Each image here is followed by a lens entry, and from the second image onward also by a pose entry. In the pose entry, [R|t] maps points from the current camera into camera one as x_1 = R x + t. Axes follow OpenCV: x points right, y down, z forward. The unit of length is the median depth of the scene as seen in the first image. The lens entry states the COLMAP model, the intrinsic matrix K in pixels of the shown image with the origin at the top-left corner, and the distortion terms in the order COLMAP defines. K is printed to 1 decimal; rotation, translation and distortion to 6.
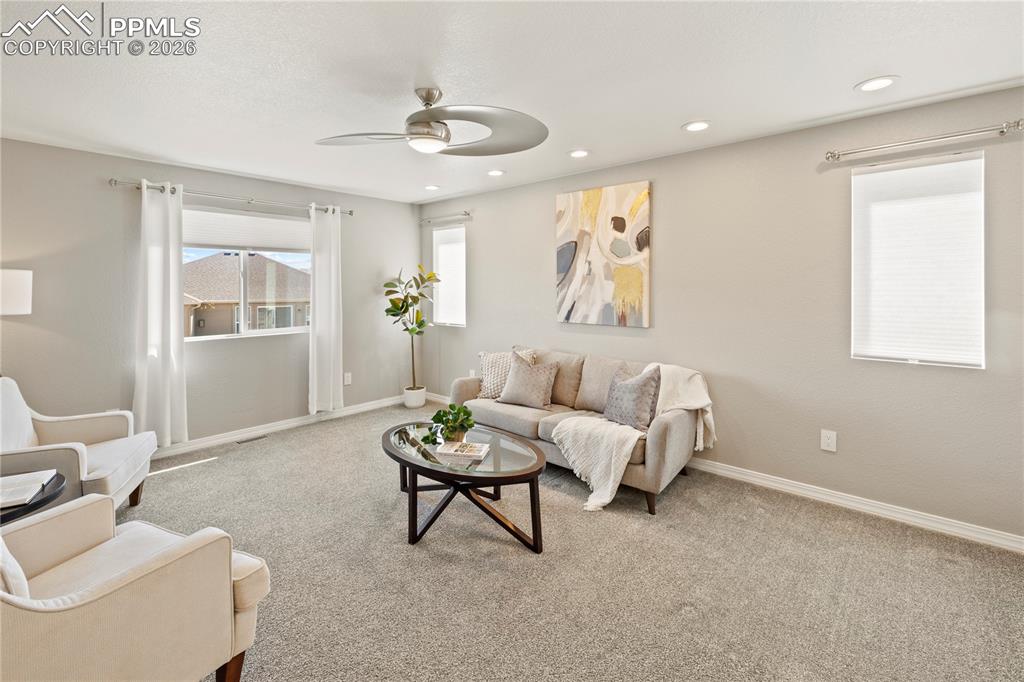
lens RADIAL K [[450.9, 0, 511.7], [0, 450.9, 297.7], [0, 0, 1]] dist [0.000796, -0.000009]
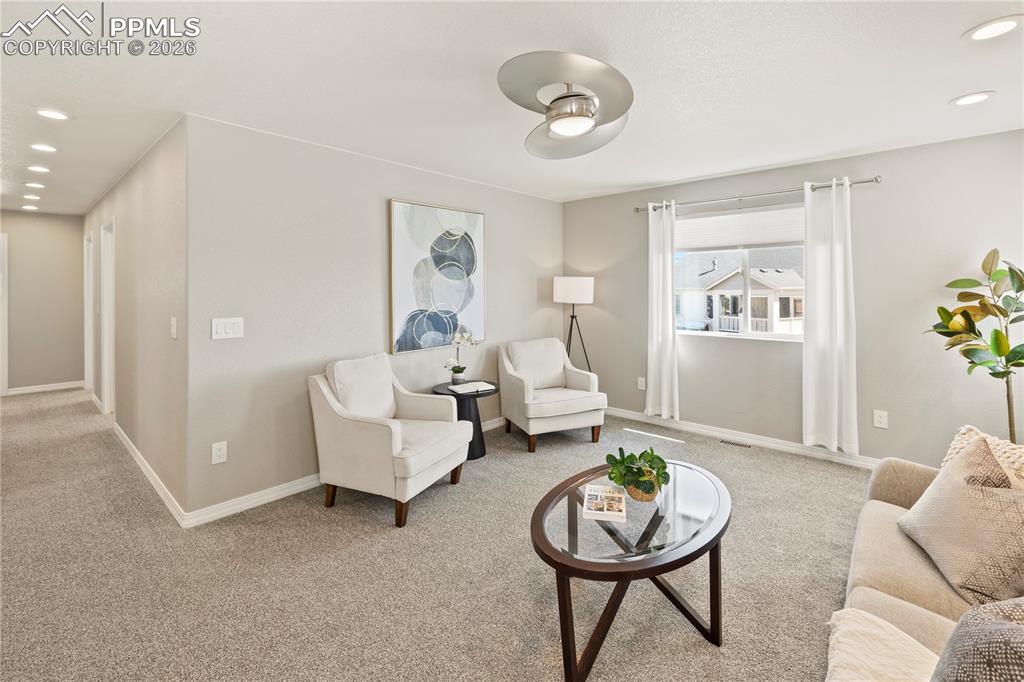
lens RADIAL K [[450.9, 0, 511.7], [0, 450.9, 297.7], [0, 0, 1]] dist [0.000796, -0.000009]
pose [[-0.025117, 0.031608, -0.999185, 0.385956], [-0.020045, 0.999283, 0.032115, -0.021248], [0.999484, 0.020836, -0.024465, 0.513163]]
